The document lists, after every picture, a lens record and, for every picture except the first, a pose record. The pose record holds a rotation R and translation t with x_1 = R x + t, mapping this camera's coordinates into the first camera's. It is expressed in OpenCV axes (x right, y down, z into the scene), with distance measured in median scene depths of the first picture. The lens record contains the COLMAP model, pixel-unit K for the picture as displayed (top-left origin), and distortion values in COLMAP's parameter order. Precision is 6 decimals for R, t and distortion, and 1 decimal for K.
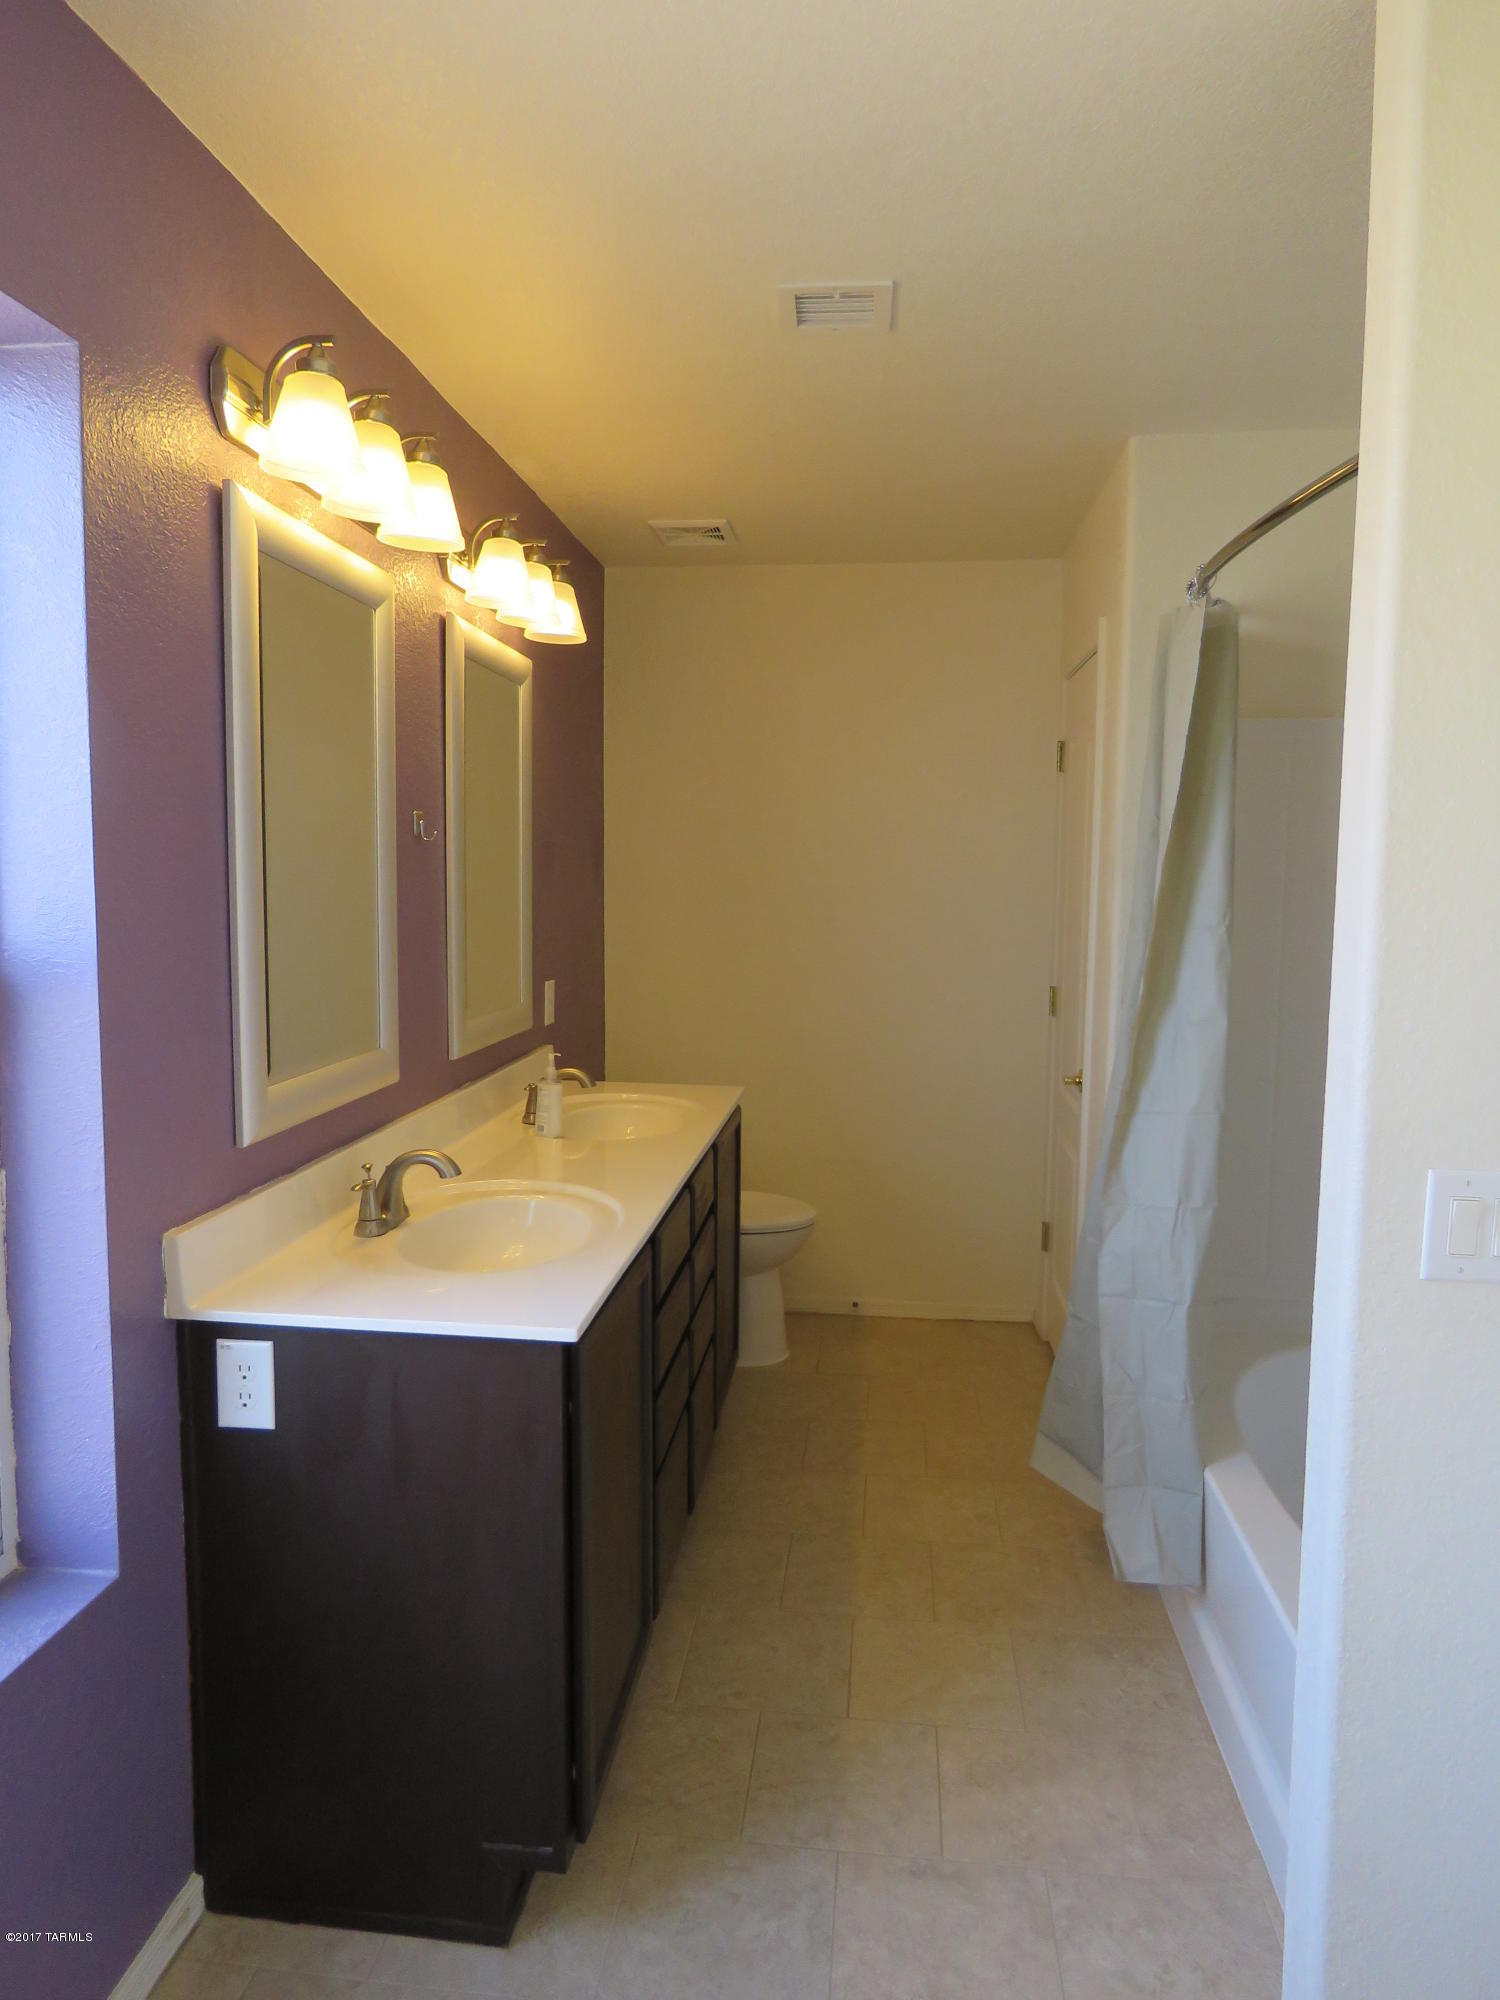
lens RADIAL K [[1283.6, 0, 752.3], [0, 1283.6, 995.8], [0, 0, 1]] dist [-0.007219, 0.012921]
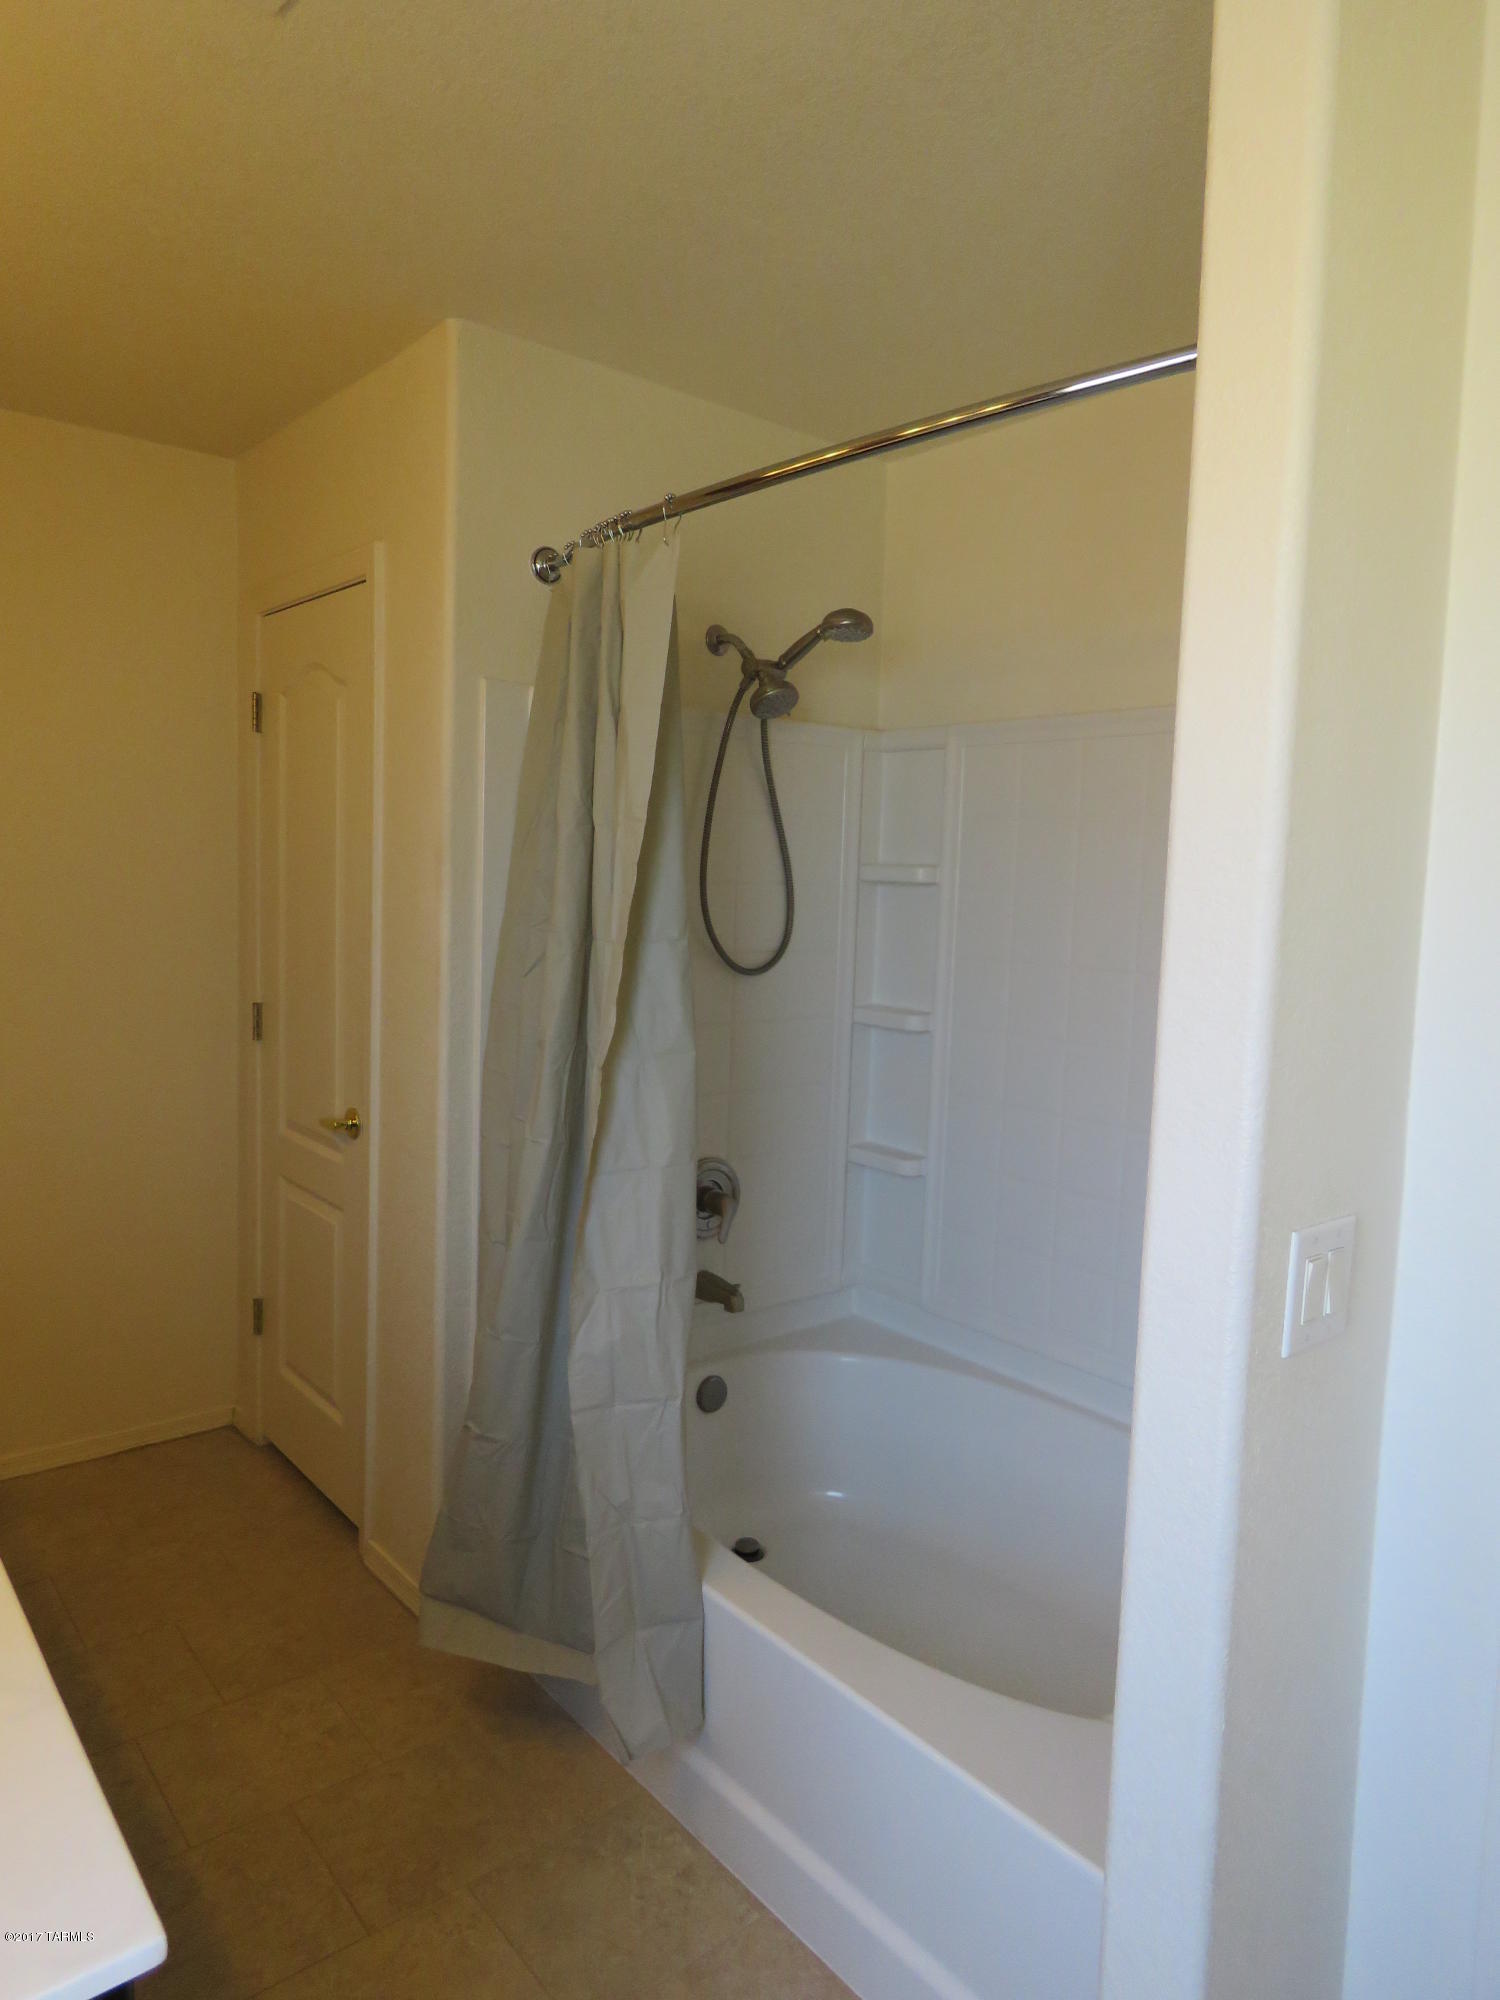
lens RADIAL K [[1283.6, 0, 745.1], [0, 1283.6, 1001.2], [0, 0, 1]] dist [-0.007219, 0.012921]
pose [[0.699988, -0.057108, 0.711868, -0.195262], [0.045101, 0.998343, 0.035742, -0.038878], [-0.712729, 0.007087, 0.701404, 0.378010]]
